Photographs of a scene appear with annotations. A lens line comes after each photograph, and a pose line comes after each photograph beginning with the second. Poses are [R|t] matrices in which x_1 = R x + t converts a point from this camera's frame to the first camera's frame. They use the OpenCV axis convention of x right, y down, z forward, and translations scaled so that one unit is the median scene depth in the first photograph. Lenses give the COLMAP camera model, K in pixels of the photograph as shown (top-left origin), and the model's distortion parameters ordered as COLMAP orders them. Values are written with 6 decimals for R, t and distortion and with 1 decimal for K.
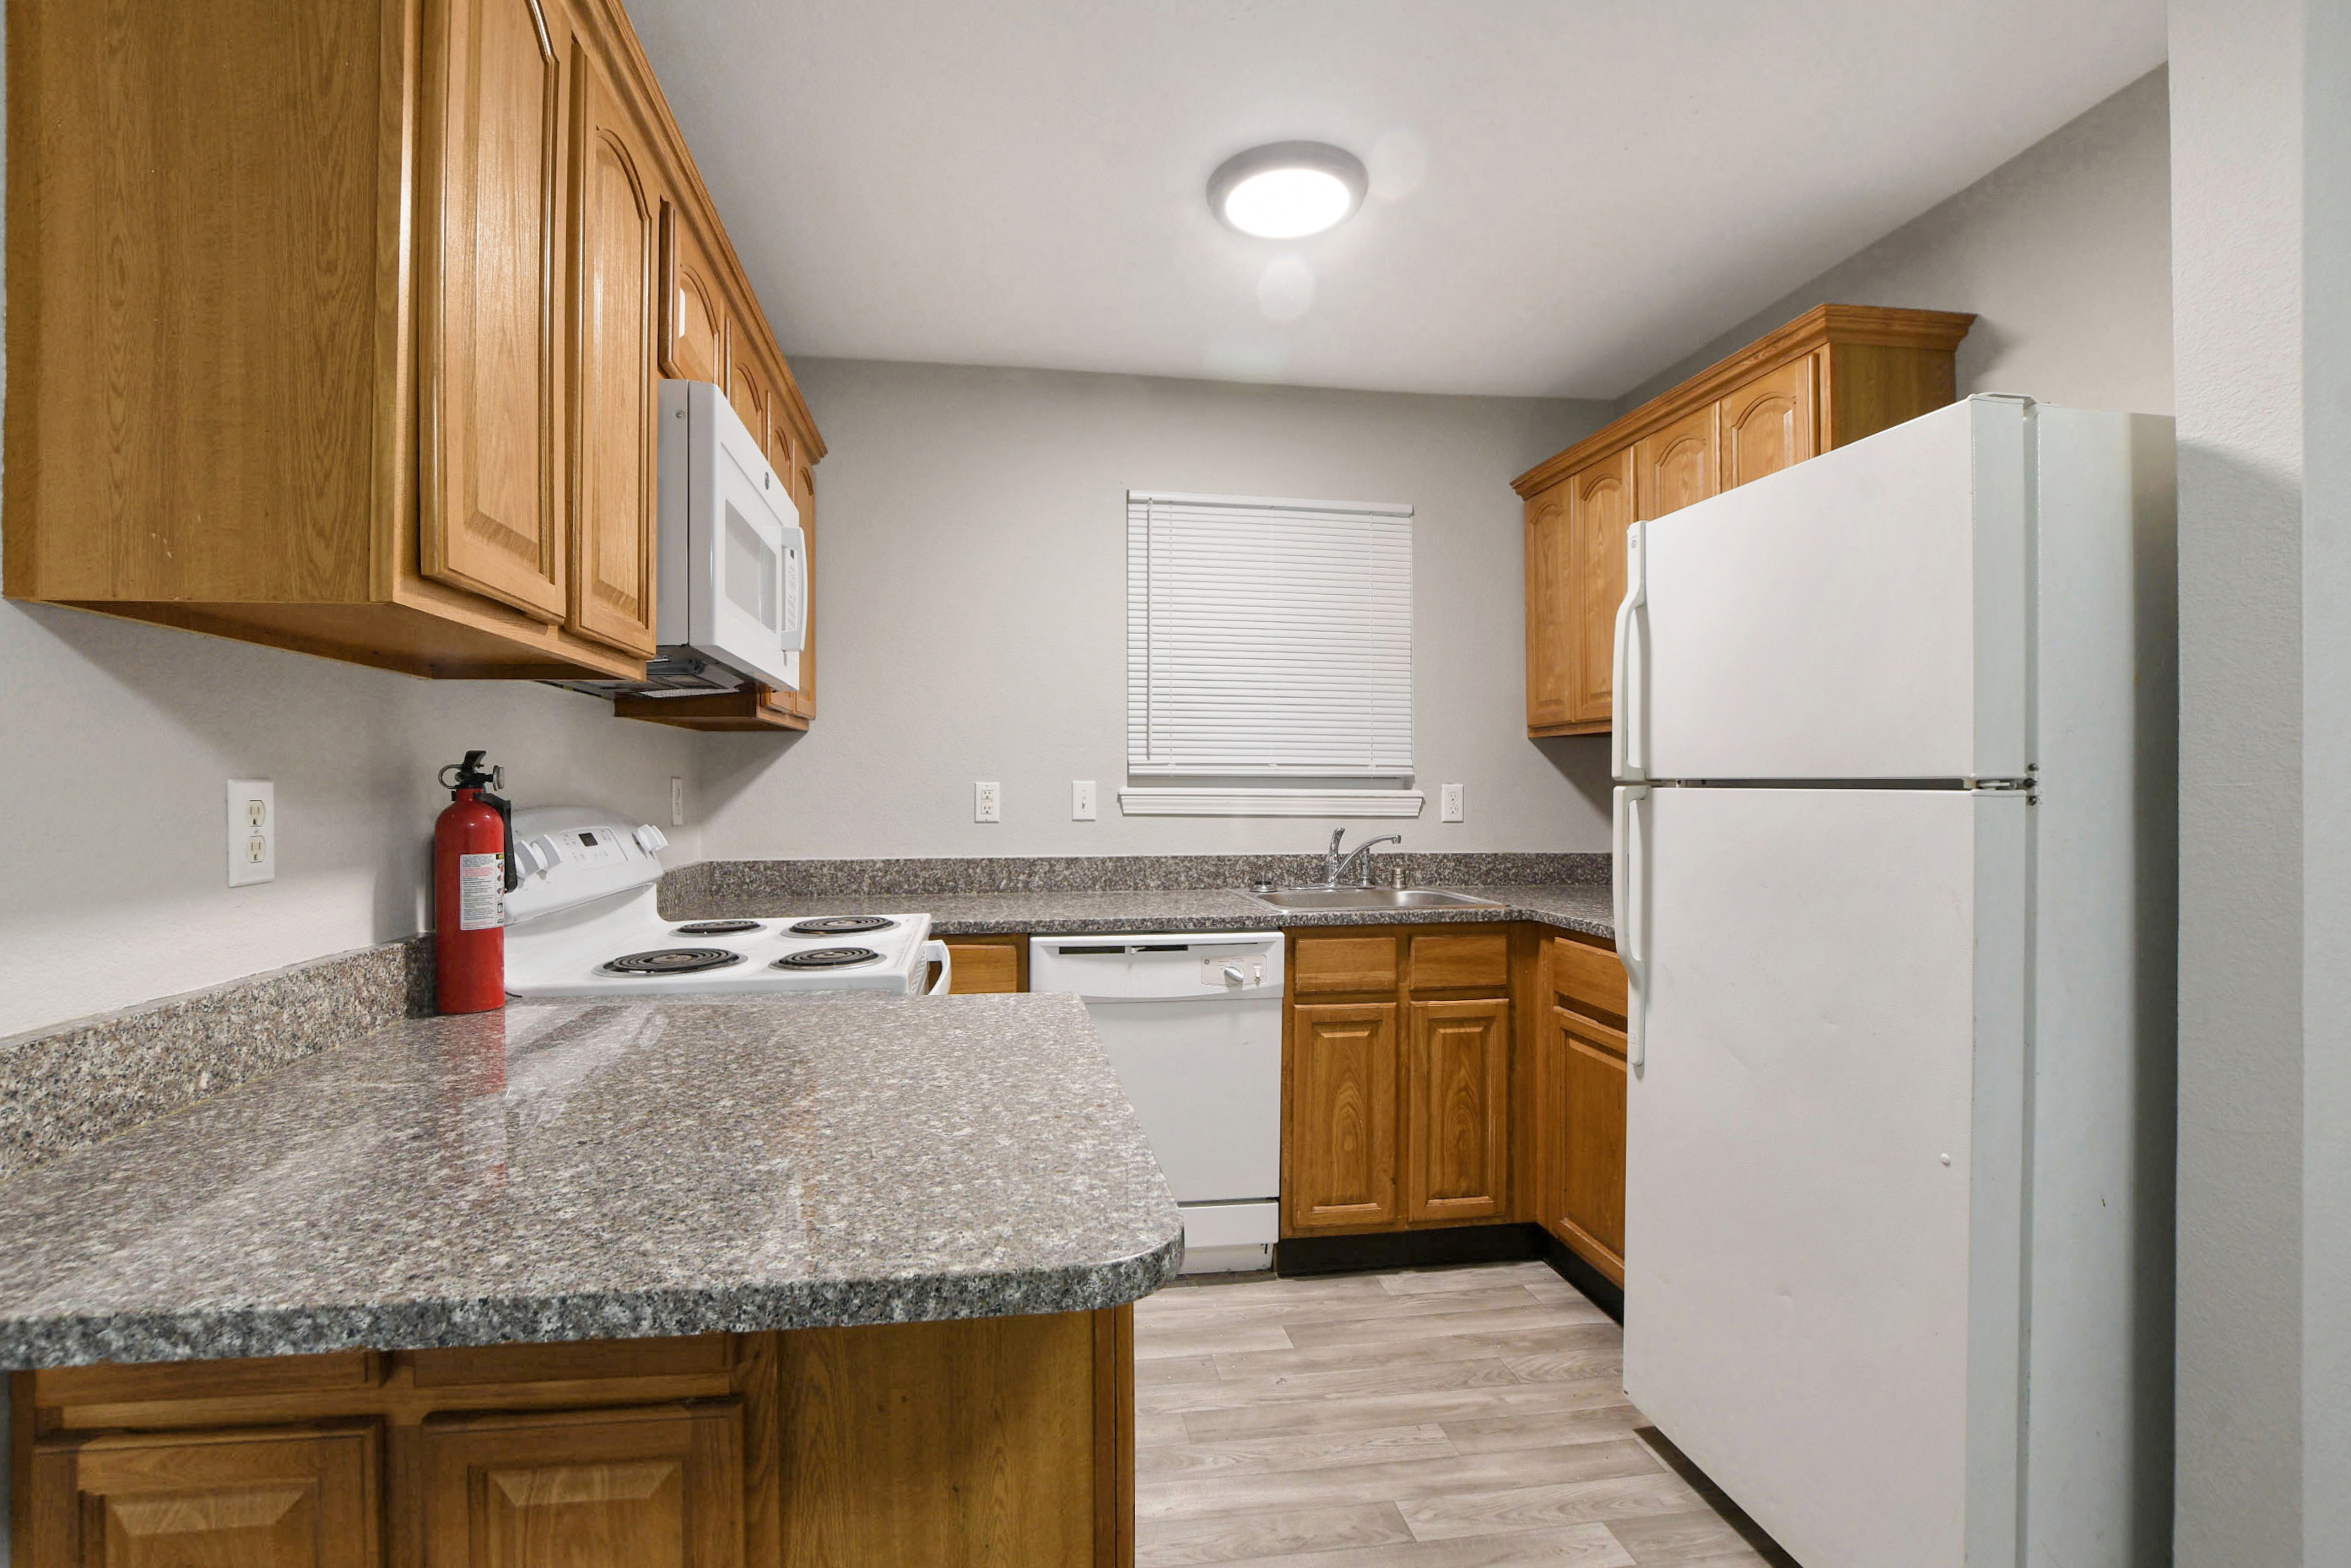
lens RADIAL K [[1080.0, 0, 1175.5], [0, 1080.0, 784.0], [0, 0, 1]] dist [-0.040520, 0.009339]
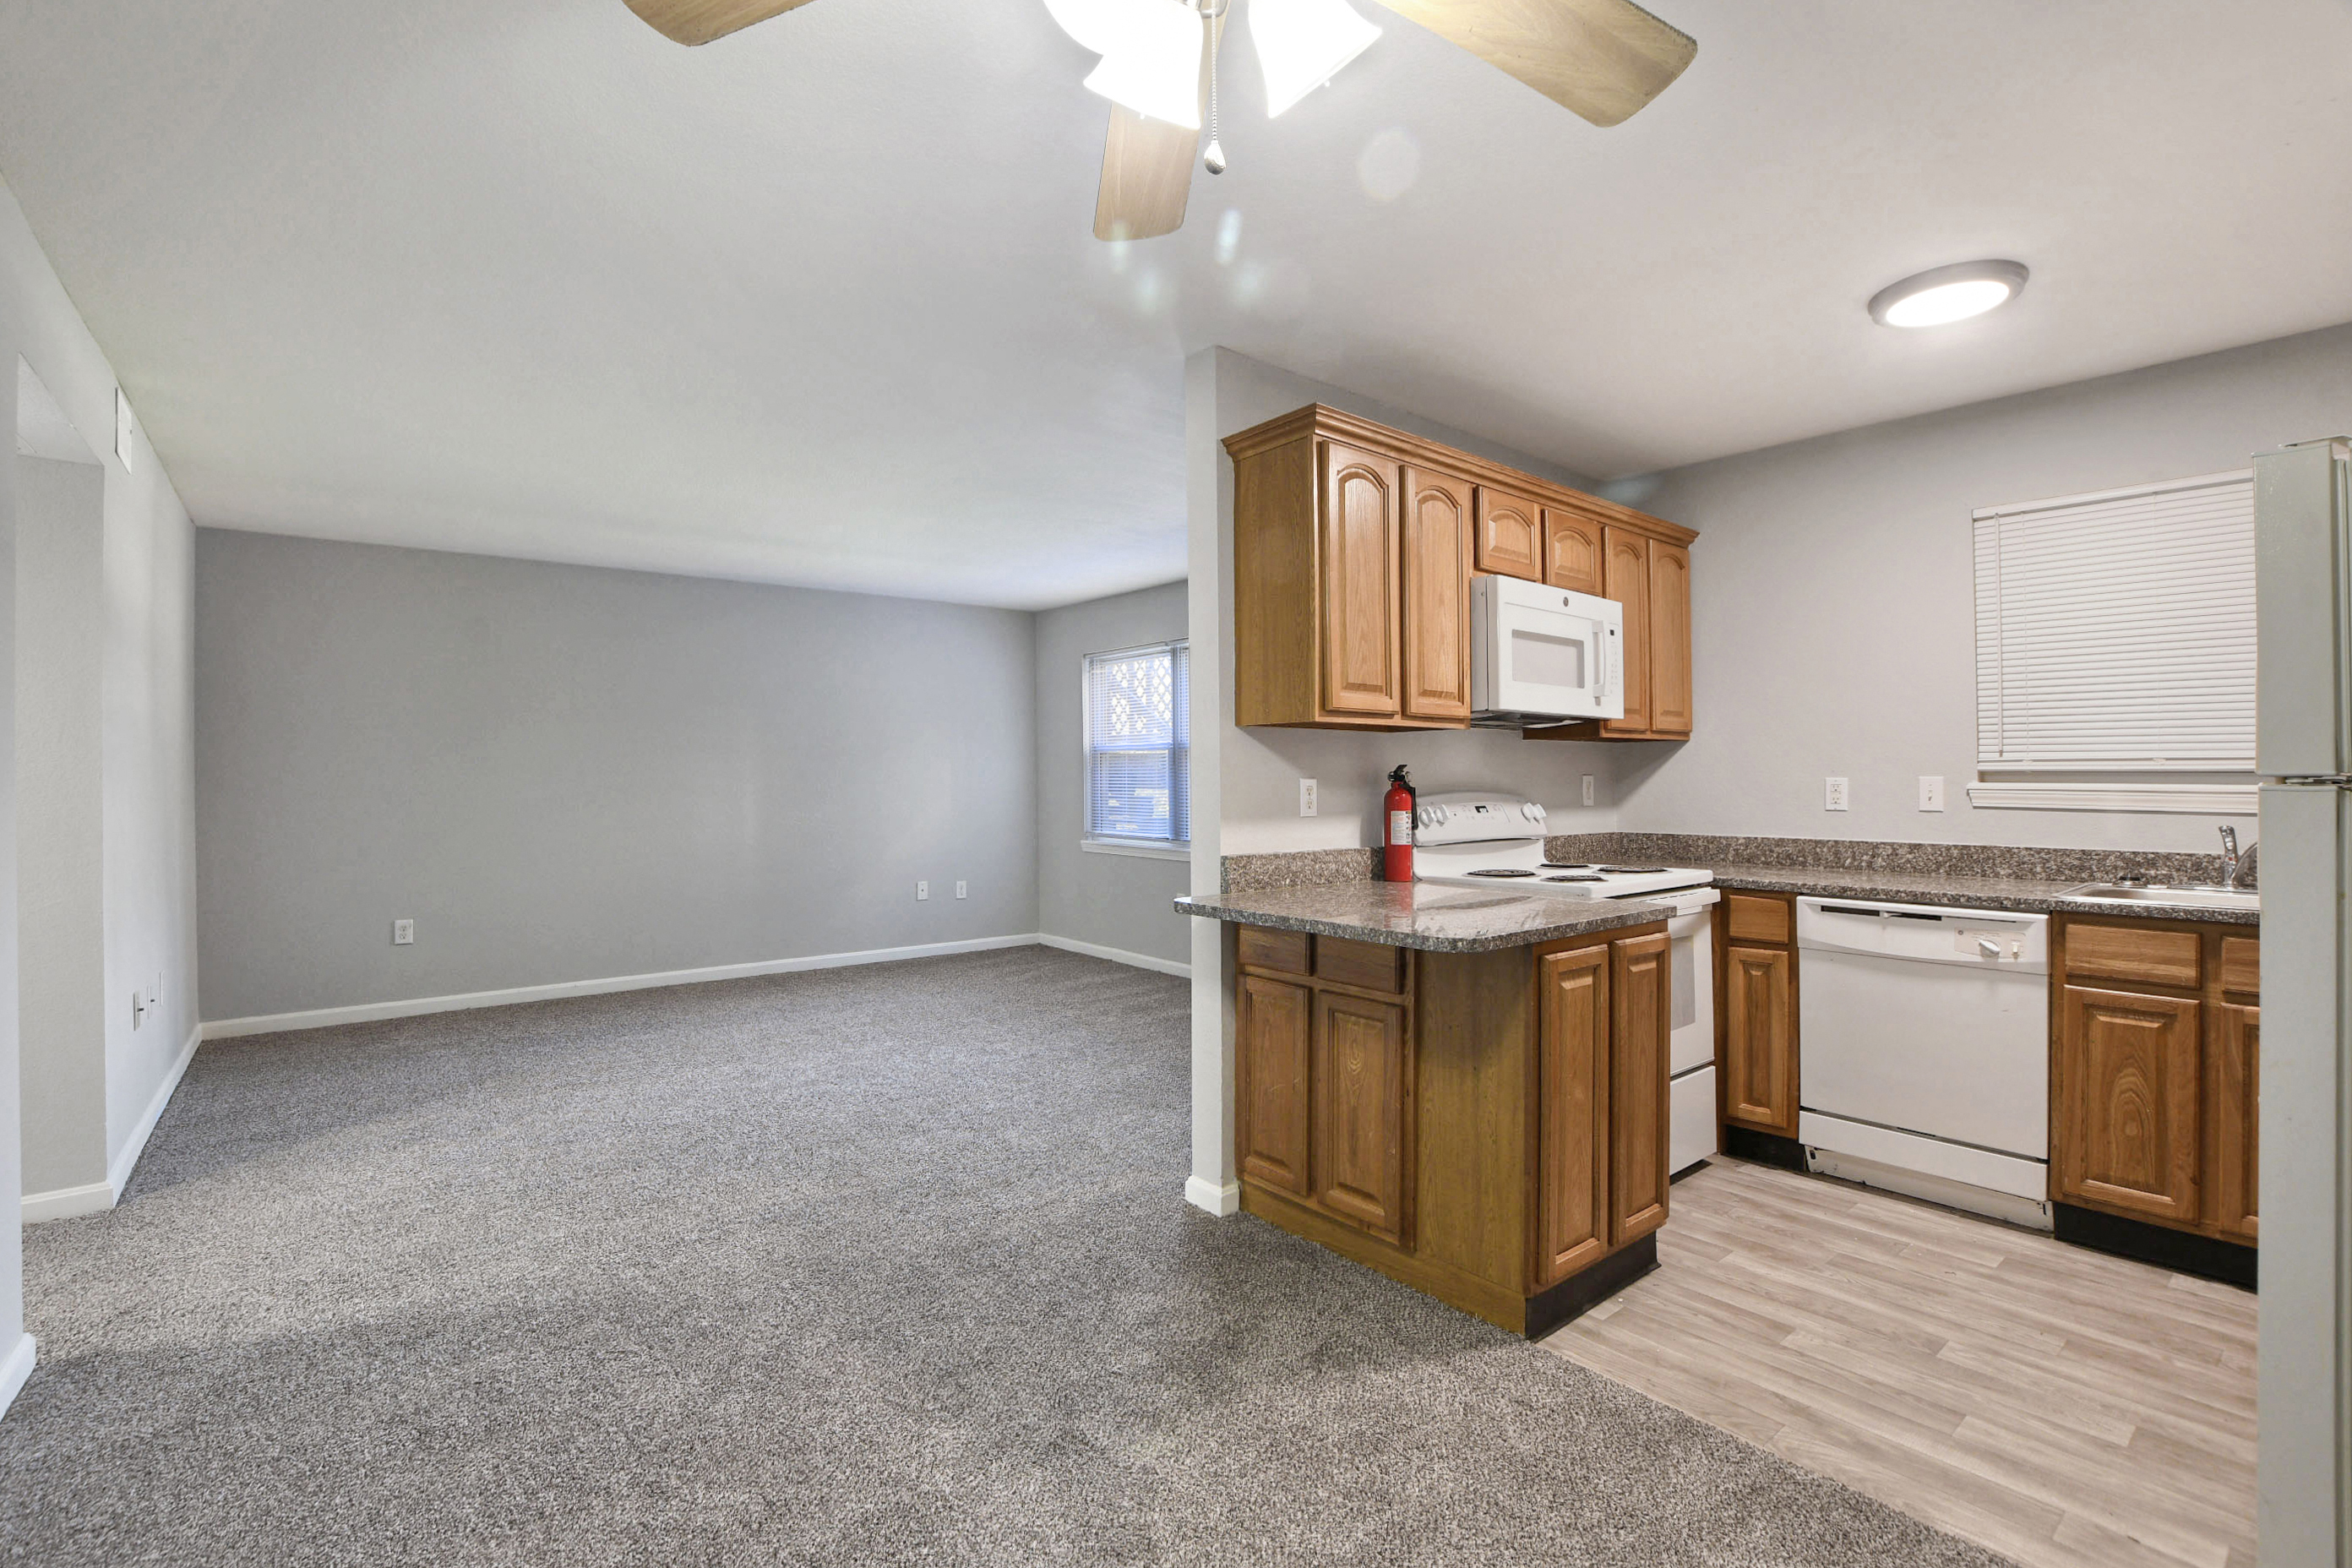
lens RADIAL K [[1015.4, 0, 1176.0], [0, 1015.4, 784.0], [0, 0, 1]] dist [0.000003, -0.000006]
pose [[0.530743, 0.004326, -0.847522, 0.505462], [0.000795, 0.999984, 0.005602, -0.002132], [0.847532, -0.003646, 0.530731, -0.296616]]
